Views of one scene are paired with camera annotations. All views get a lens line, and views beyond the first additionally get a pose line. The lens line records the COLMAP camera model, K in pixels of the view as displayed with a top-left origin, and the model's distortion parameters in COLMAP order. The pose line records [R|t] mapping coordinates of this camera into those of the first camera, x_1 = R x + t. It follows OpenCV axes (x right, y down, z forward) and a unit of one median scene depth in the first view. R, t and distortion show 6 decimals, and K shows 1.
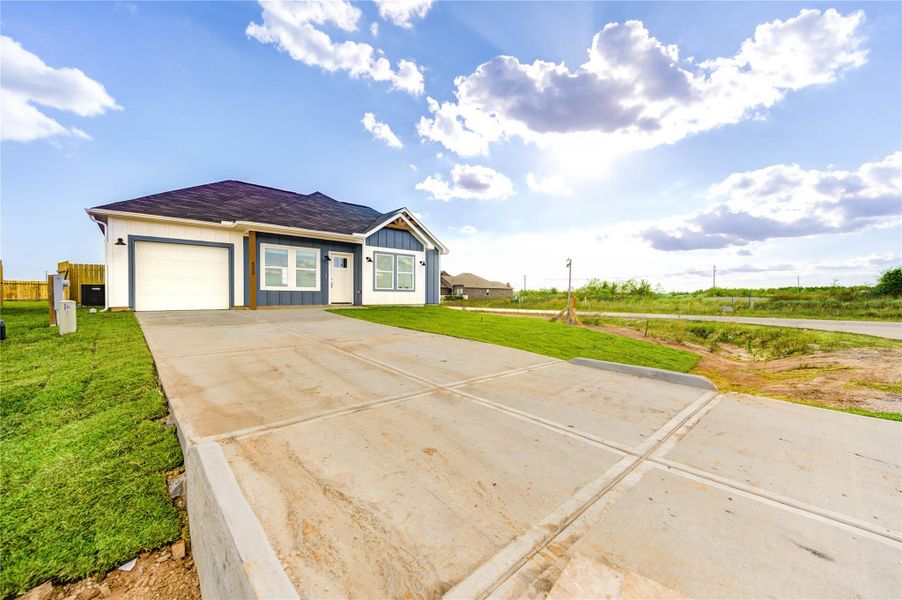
lens RADIAL K [[351.1, 0, 454.7], [0, 351.1, 303.3], [0, 0, 1]] dist [0.002145, -0.000197]
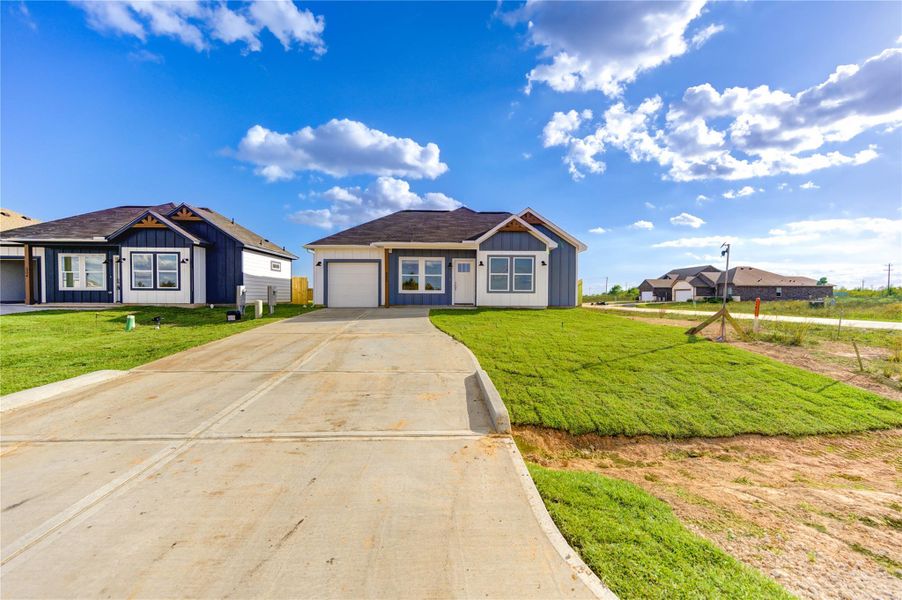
lens RADIAL K [[351.1, 0, 454.7], [0, 351.1, 303.3], [0, 0, 1]] dist [0.002145, -0.000197]
pose [[0.751732, 0.011822, -0.659363, 0.398119], [-0.013778, 0.999903, 0.002220, -0.004816], [0.659325, 0.007416, 0.751822, 0.142333]]
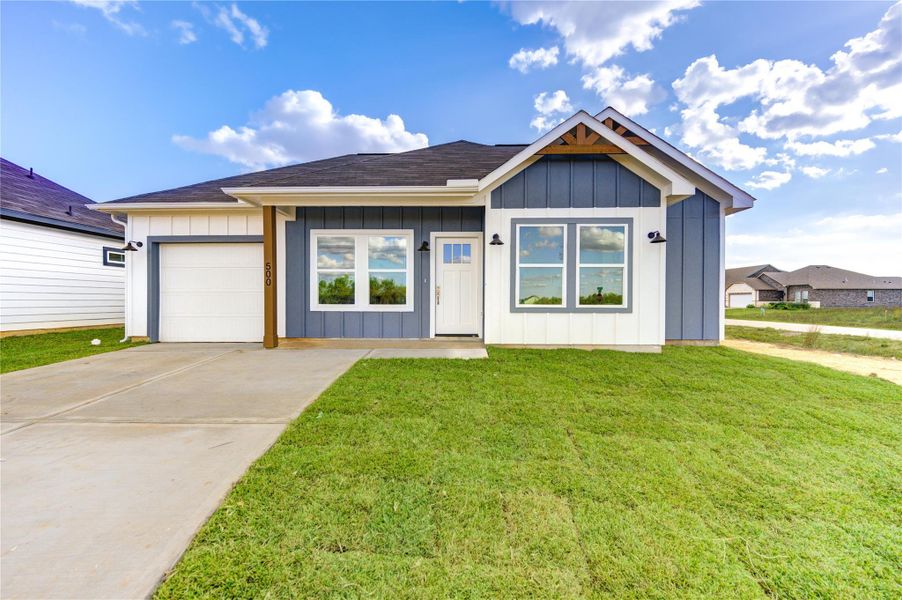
lens RADIAL K [[351.1, 0, 454.7], [0, 351.1, 303.3], [0, 0, 1]] dist [0.002145, -0.000197]
pose [[0.721200, 0.005256, -0.692707, 0.015967], [-0.012921, 0.999899, -0.005865, -0.043144], [0.692607, 0.013180, 0.721195, 0.651964]]
